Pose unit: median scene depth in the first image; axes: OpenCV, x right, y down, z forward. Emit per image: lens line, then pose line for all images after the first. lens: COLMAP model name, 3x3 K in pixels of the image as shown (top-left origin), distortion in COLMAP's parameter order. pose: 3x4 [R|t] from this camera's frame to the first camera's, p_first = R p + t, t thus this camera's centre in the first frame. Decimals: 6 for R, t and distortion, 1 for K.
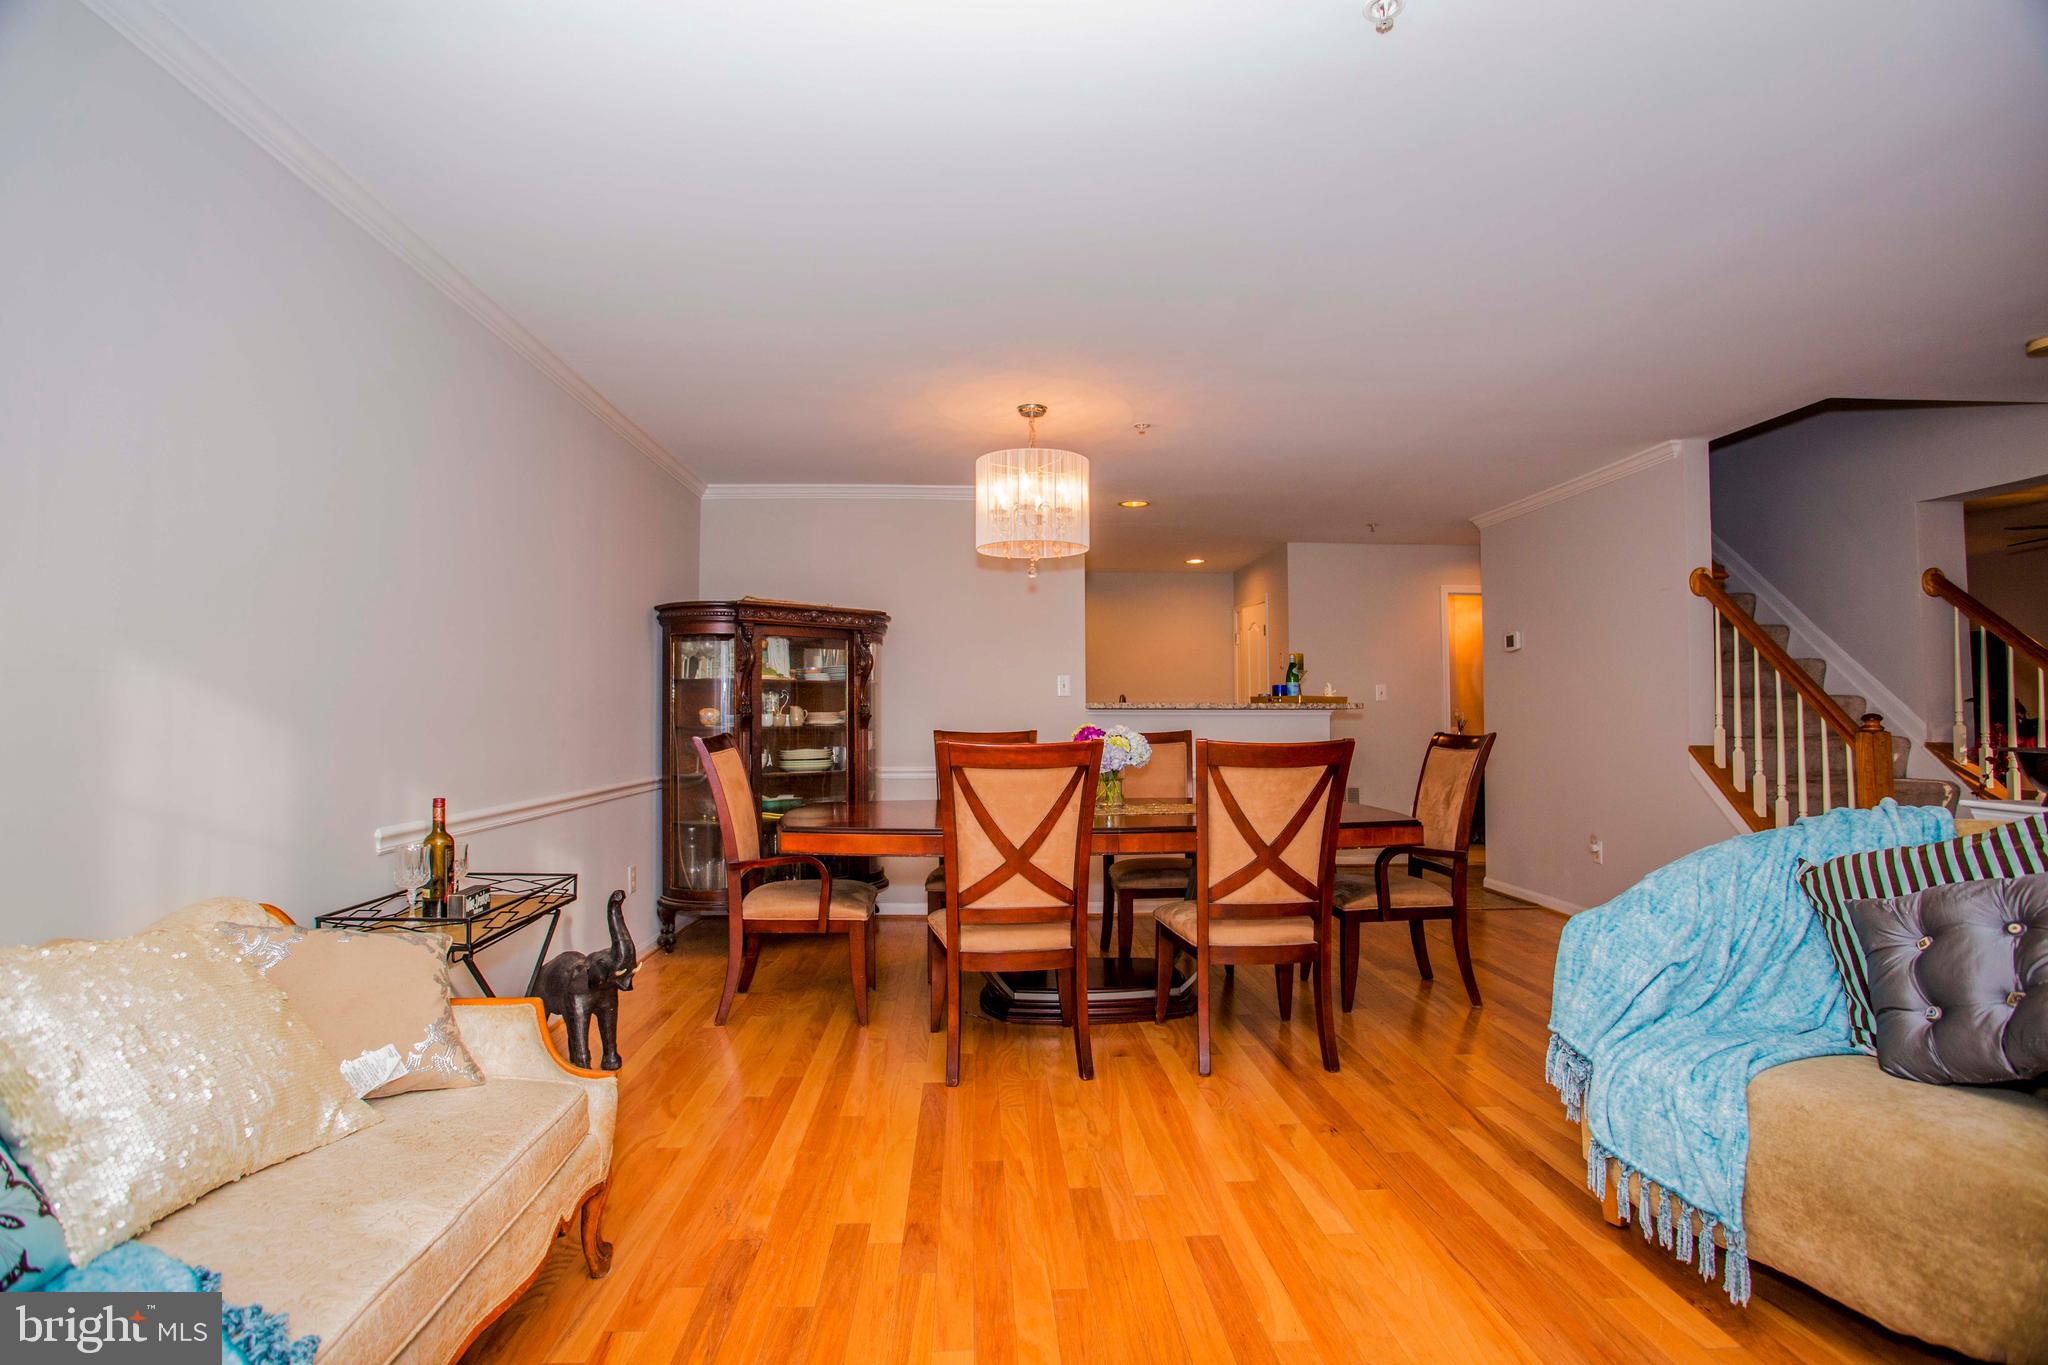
lens RADIAL K [[1068.8, 0, 1024.0], [0, 1068.8, 682.5], [0, 0, 1]] dist [0.001965, 0.043490]
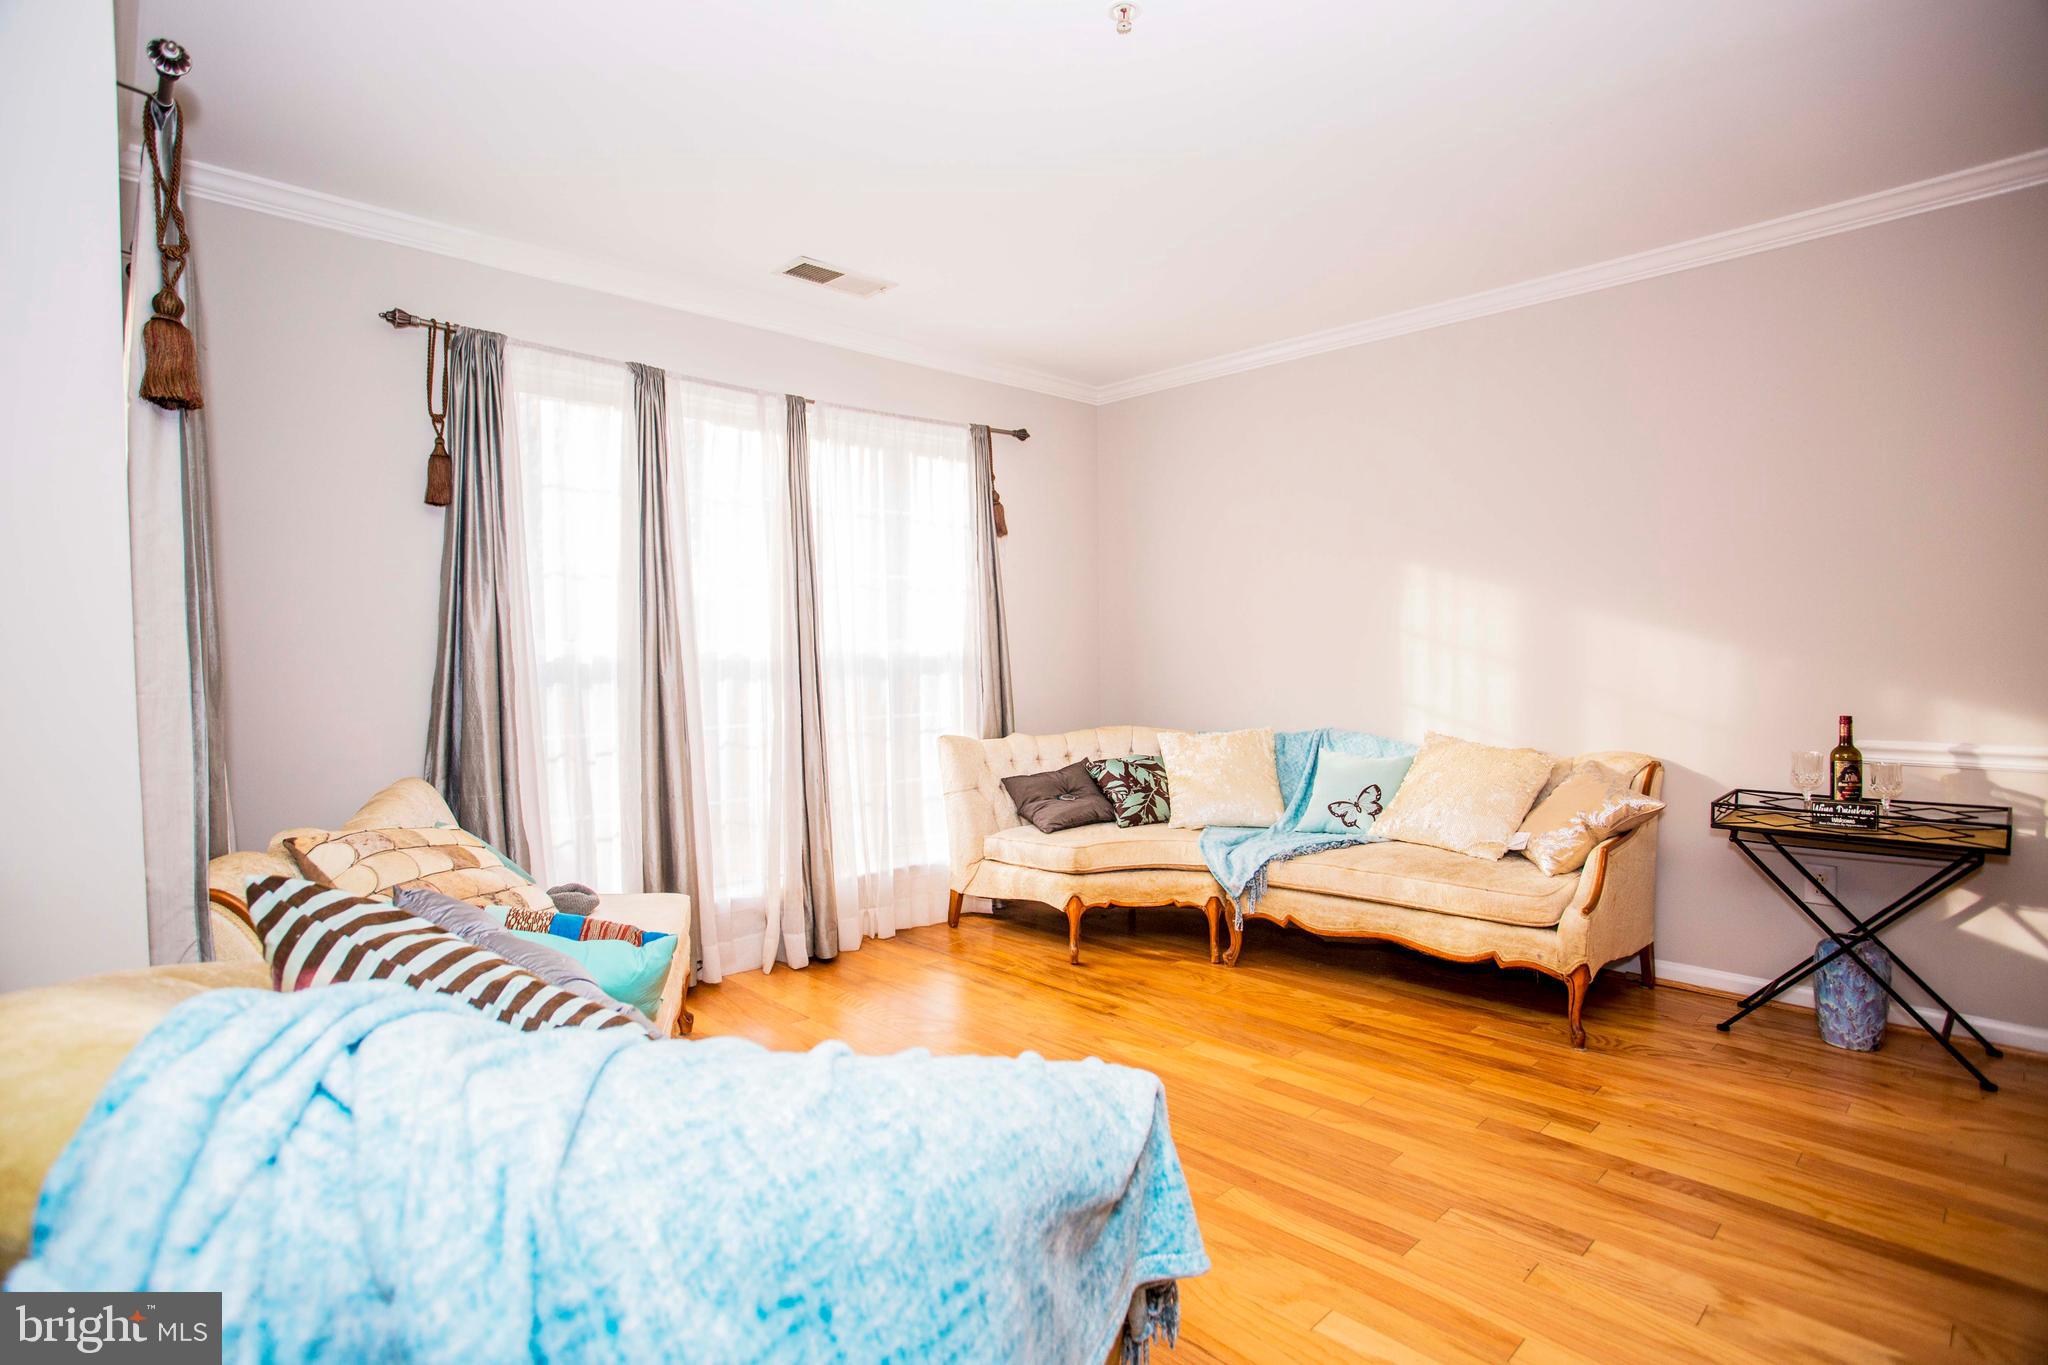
lens RADIAL K [[1083.7, 0, 1024.0], [0, 1083.7, 682.5], [0, 0, 1]] dist [0.014733, 0.000974]
pose [[-0.758877, 0.020308, -0.650917, 0.722973], [0.027427, 0.999623, -0.000789, 0.044446], [0.650656, -0.018451, -0.759149, 1.115208]]
